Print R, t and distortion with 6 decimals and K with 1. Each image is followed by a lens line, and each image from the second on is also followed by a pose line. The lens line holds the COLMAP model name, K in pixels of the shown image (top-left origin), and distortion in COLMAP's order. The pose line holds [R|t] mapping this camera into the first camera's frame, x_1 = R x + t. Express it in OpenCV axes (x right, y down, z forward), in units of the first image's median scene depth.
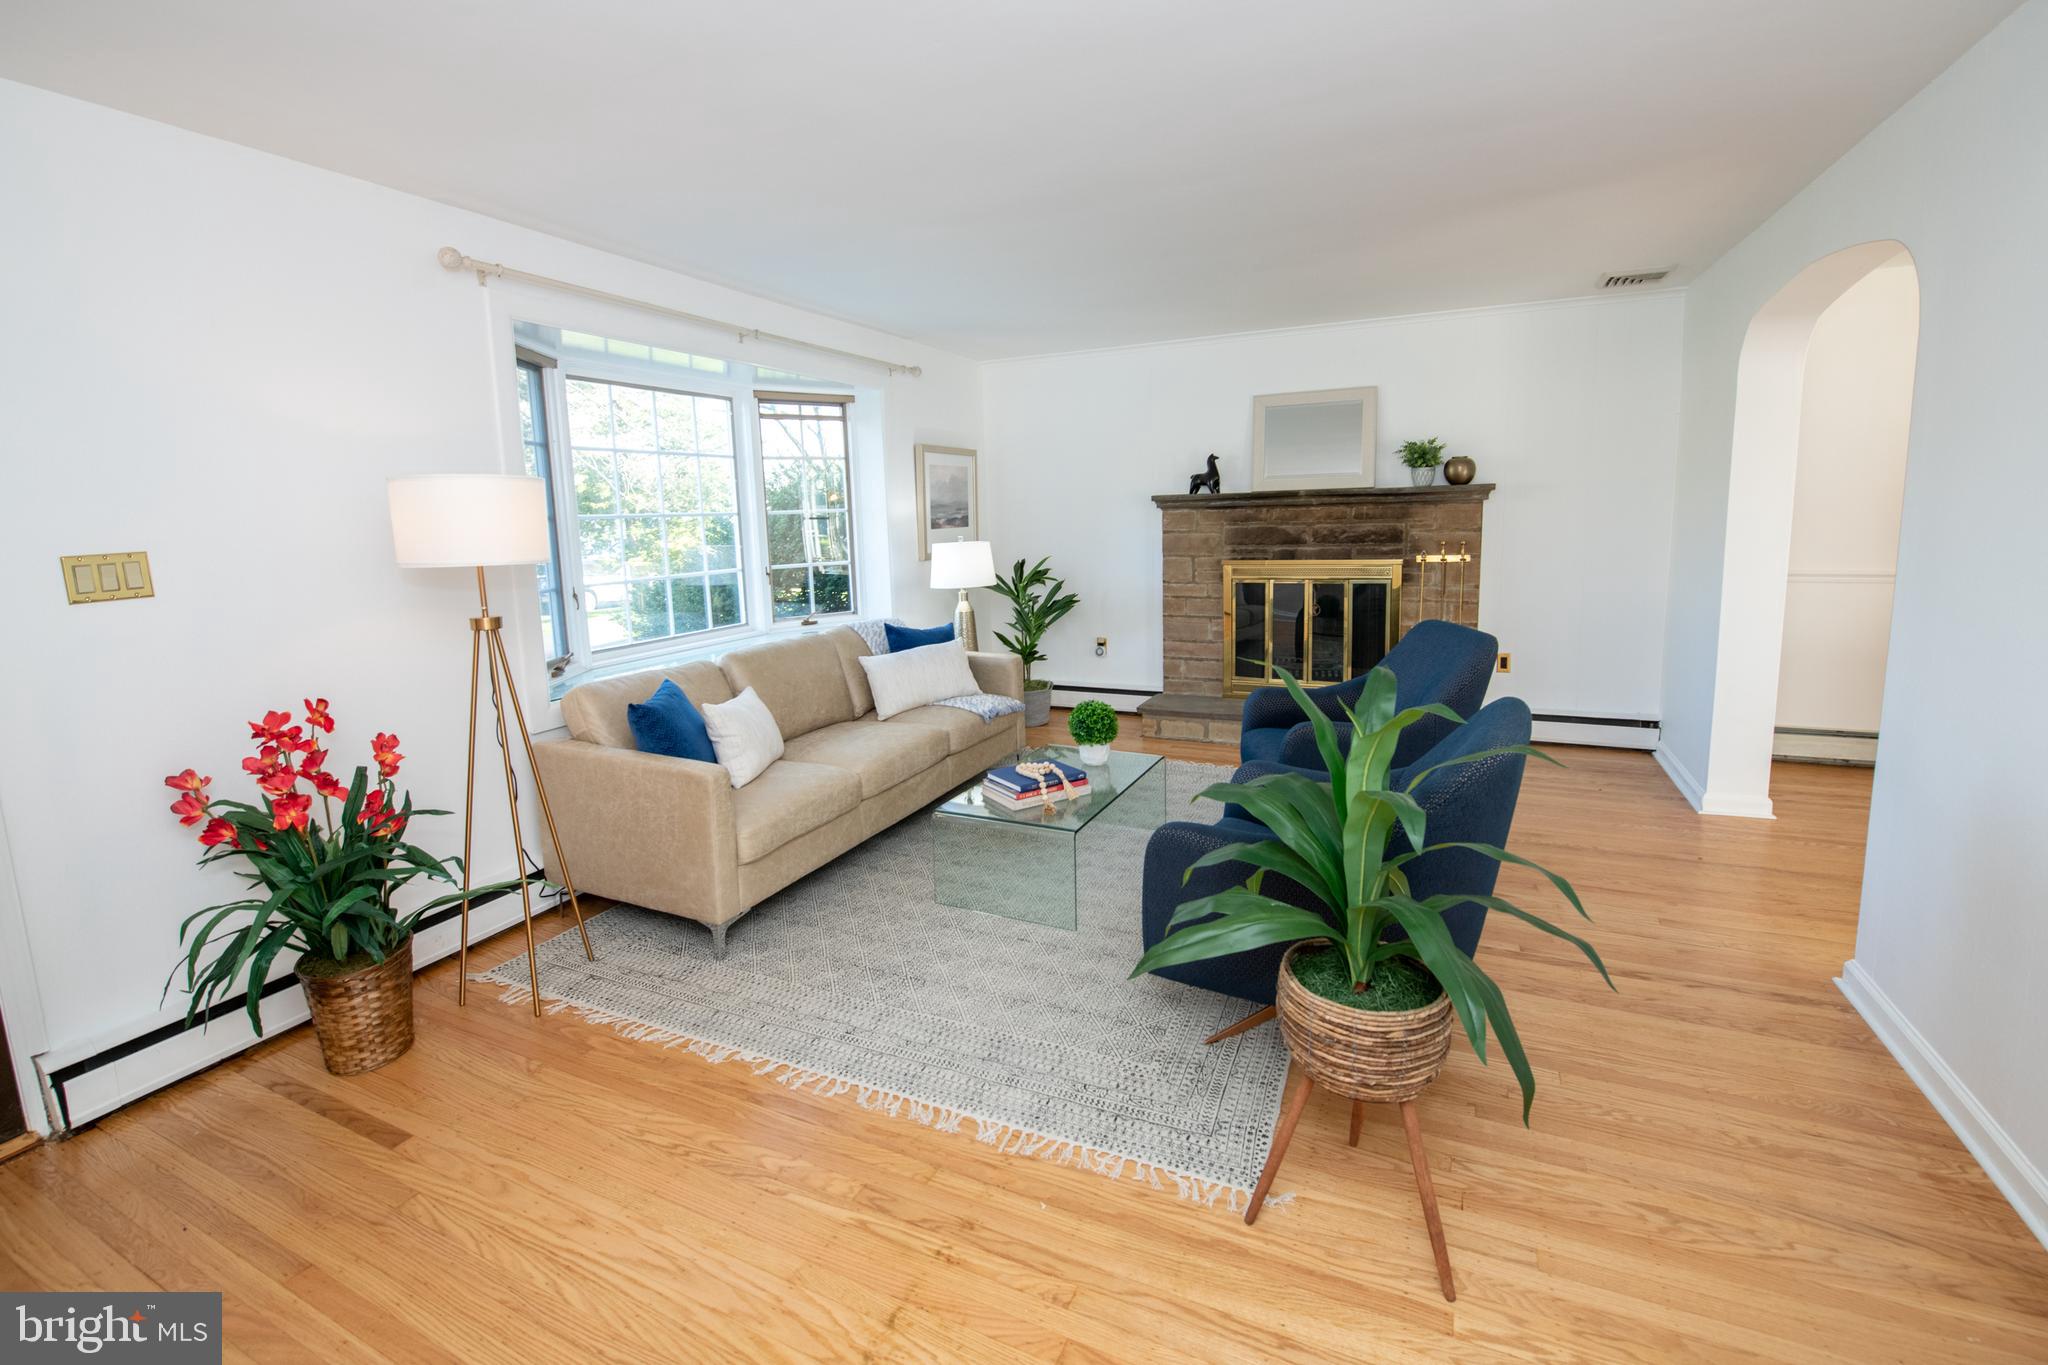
lens RADIAL K [[884.5, 0, 1019.0], [0, 884.5, 626.5], [0, 0, 1]] dist [-0.015347, -0.000115]
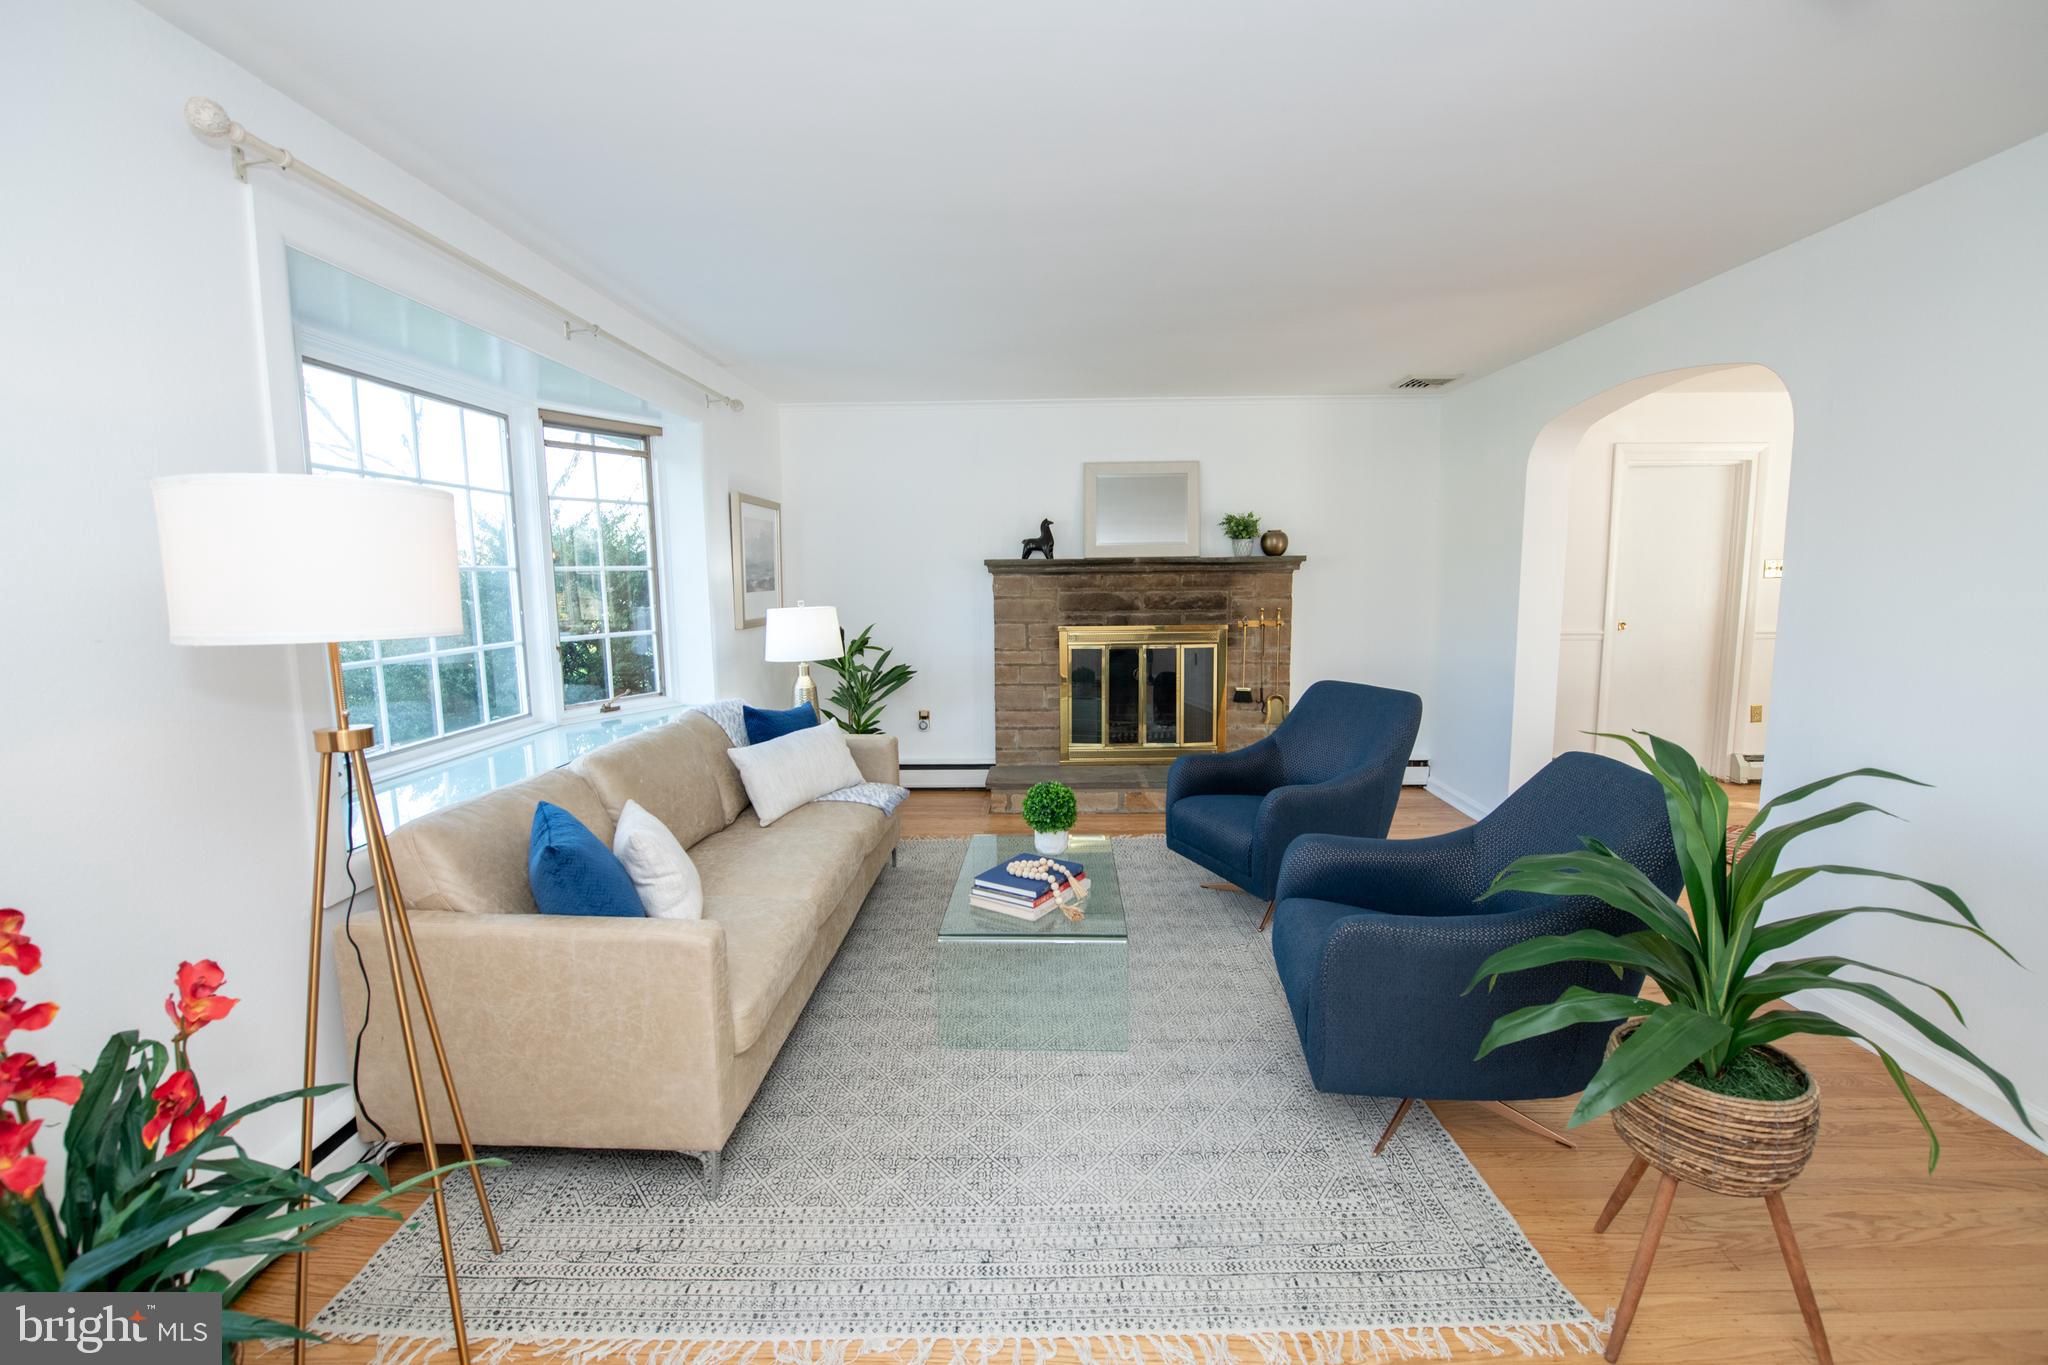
lens RADIAL K [[856.1, 0, 1008.2], [0, 856.1, 674.8], [0, 0, 1]] dist [-0.016876, -0.002835]
pose [[0.913881, -0.029081, 0.404940, -0.227522], [0.037796, 0.999194, -0.013542, -0.011418], [-0.404220, 0.027681, 0.914243, 0.163693]]
